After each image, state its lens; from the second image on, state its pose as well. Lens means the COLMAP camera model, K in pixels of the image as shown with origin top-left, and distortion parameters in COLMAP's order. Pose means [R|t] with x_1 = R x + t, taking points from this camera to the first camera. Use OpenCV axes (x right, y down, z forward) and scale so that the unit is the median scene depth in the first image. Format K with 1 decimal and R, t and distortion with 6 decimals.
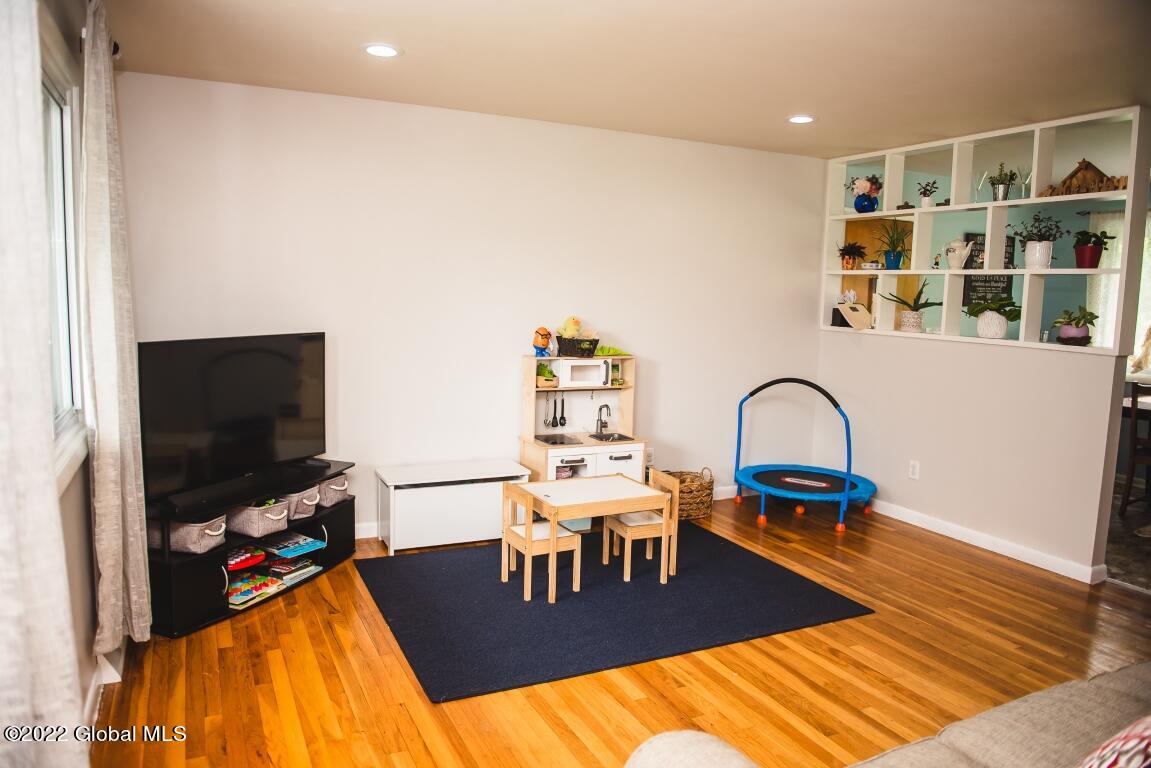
lens RADIAL K [[786.1, 0, 573.6], [0, 786.1, 389.1], [0, 0, 1]] dist [-0.057507, -0.001137]
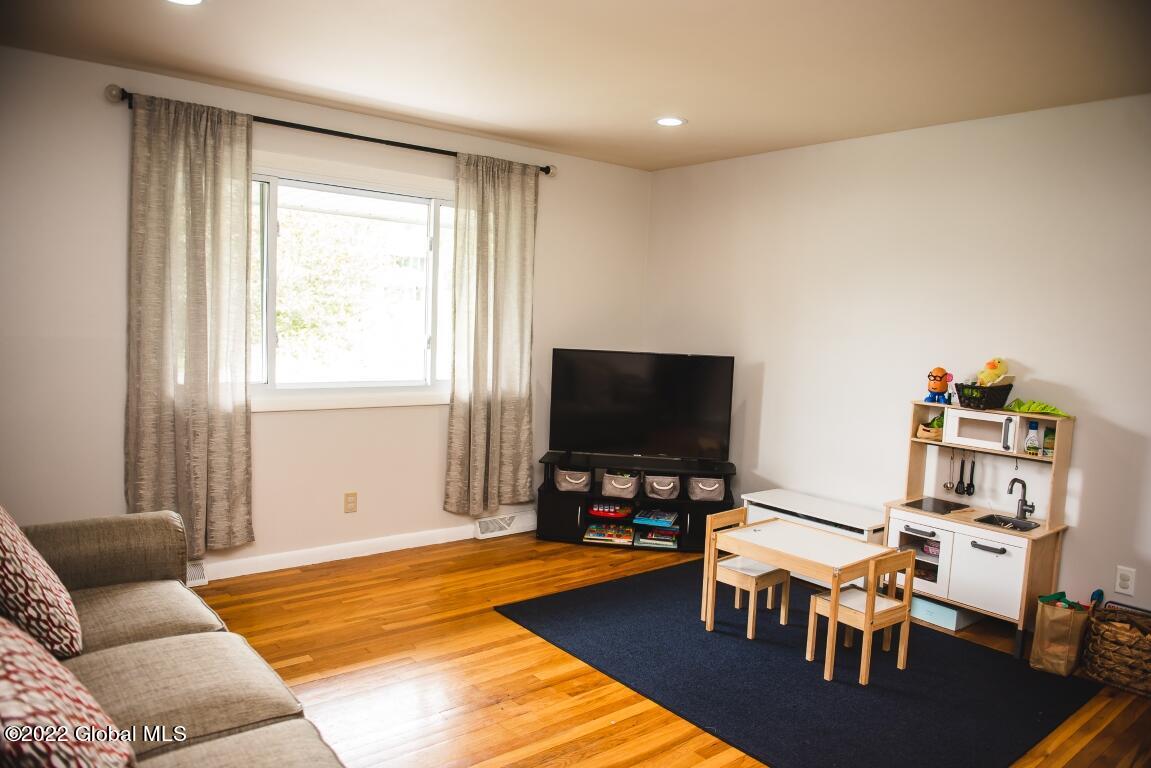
lens RADIAL K [[786.1, 0, 573.5], [0, 786.1, 377.9], [0, 0, 1]] dist [-0.057507, -0.001137]
pose [[0.223786, 0.059047, -0.972848, 0.906715], [-0.149161, 0.988479, 0.025684, -0.042552], [0.963157, 0.139364, 0.230015, 0.588126]]
